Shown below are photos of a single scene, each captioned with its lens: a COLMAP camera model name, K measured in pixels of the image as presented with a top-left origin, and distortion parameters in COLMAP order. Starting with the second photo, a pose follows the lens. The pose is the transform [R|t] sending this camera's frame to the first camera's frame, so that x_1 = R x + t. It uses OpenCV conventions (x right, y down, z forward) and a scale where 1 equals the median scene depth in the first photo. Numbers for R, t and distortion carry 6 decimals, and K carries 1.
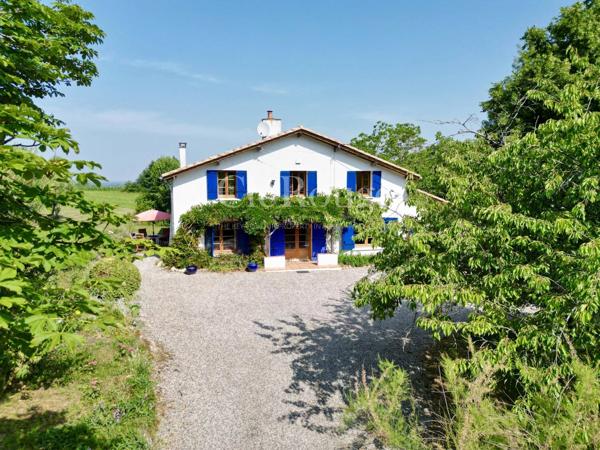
lens RADIAL K [[423.2, 0, 300.3], [0, 423.2, 213.5], [0, 0, 1]] dist [0.084446, -0.081191]
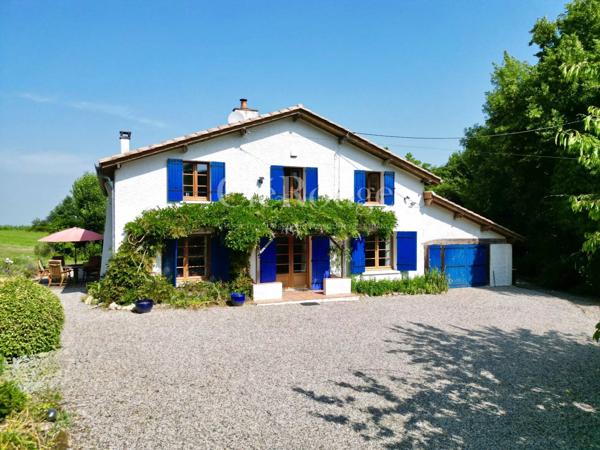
lens RADIAL K [[423.2, 0, 300.3], [0, 423.2, 213.5], [0, 0, 1]] dist [0.084446, -0.081191]
pose [[0.985742, 0.001088, 0.168262, -0.122730], [0.016738, 0.994385, -0.104490, 0.060745], [-0.167431, 0.105816, 0.980189, 0.294140]]
